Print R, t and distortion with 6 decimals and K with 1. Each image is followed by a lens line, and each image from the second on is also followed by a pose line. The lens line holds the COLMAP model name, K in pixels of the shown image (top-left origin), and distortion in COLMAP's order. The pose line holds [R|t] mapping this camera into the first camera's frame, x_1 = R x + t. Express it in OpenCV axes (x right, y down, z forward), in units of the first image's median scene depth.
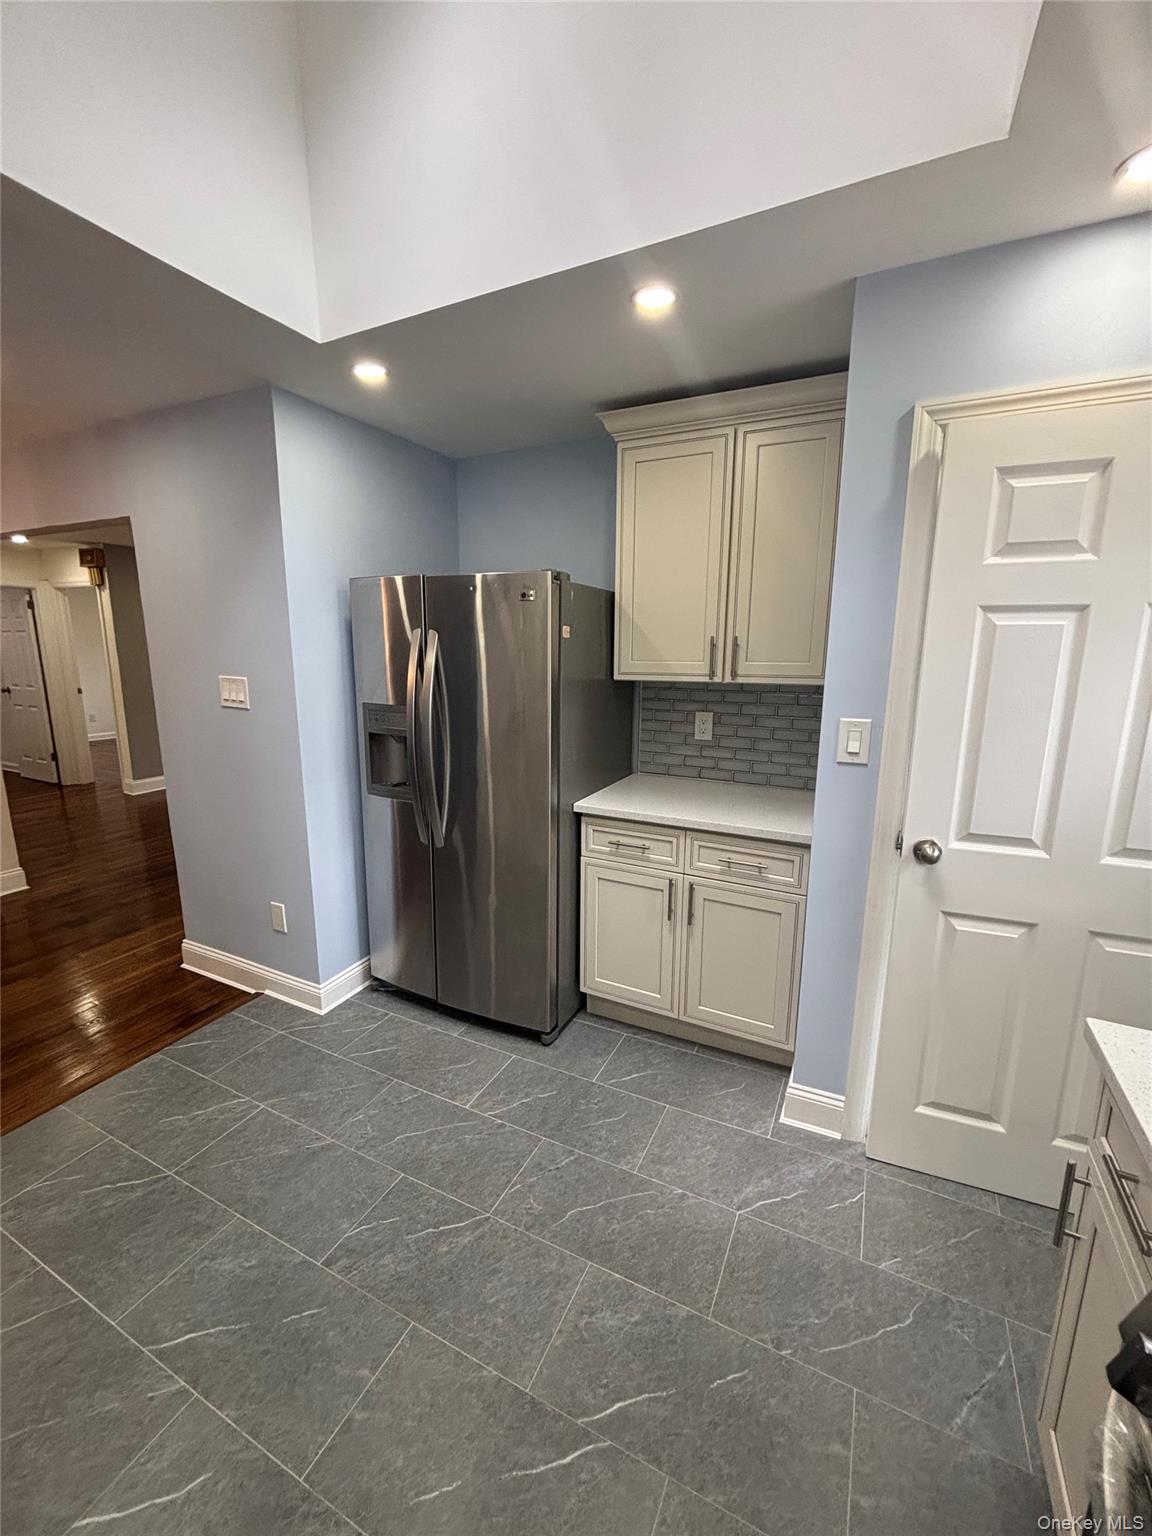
lens RADIAL K [[618.6, 0, 579.1], [0, 618.6, 769.6], [0, 0, 1]] dist [0.000466, -0.000005]
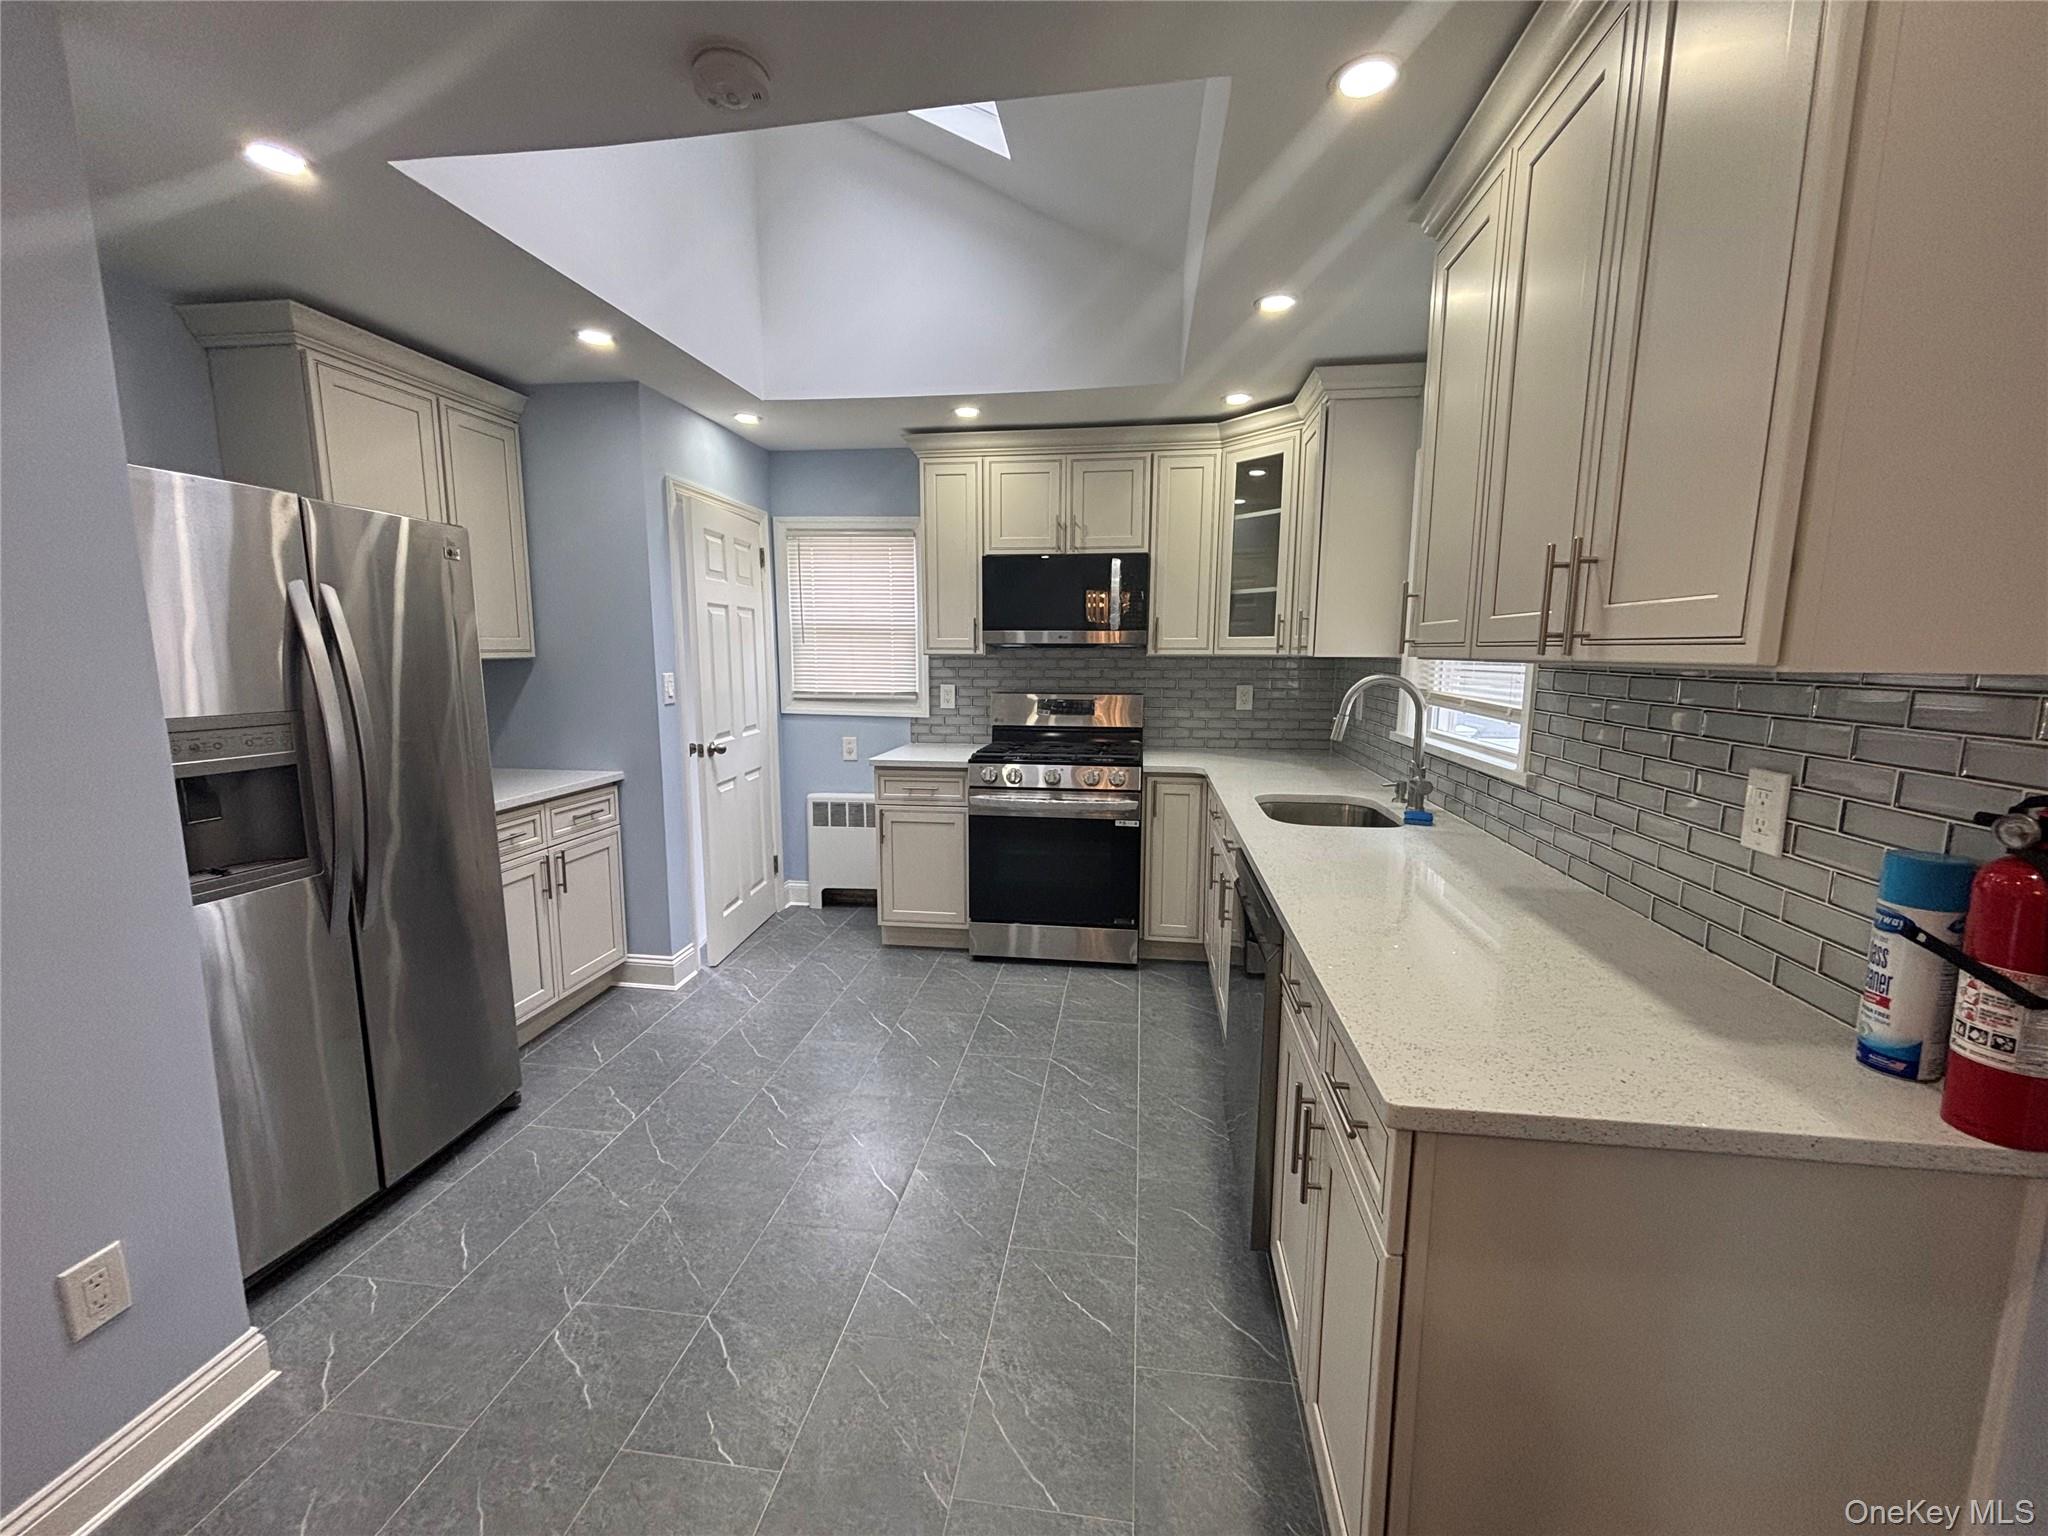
lens RADIAL K [[824.8, 0, 1026.8], [0, 824.8, 766.6], [0, 0, 1]] dist [0.000466, -0.000005]
pose [[-0.313360, -0.143924, 0.938665, -1.467731], [0.179647, 0.961616, 0.207416, -0.105624], [-0.932487, 0.233624, -0.275476, 0.692751]]
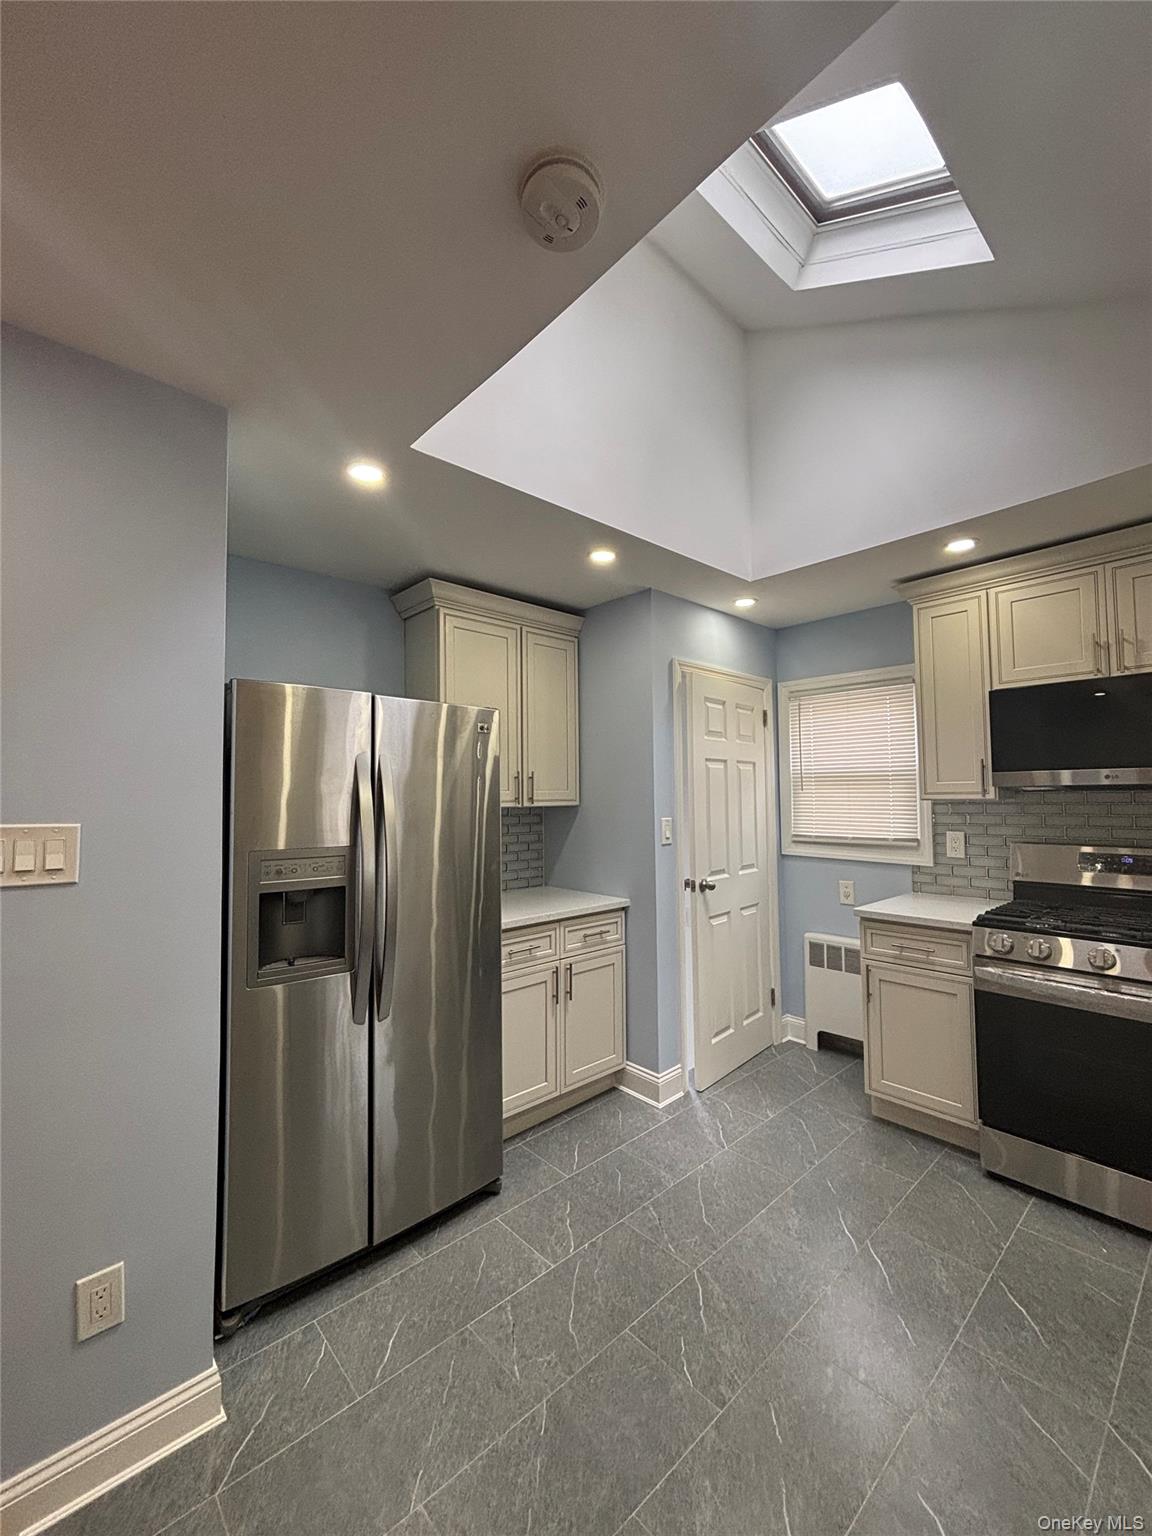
lens RADIAL K [[618.6, 0, 577.6], [0, 618.6, 768.7], [0, 0, 1]] dist [0.000466, -0.000005]
pose [[0.369341, 0.031918, 0.928746, -1.087057], [0.194280, 0.974674, -0.110756, -0.063886], [-0.908759, 0.221343, 0.353786, 0.507565]]
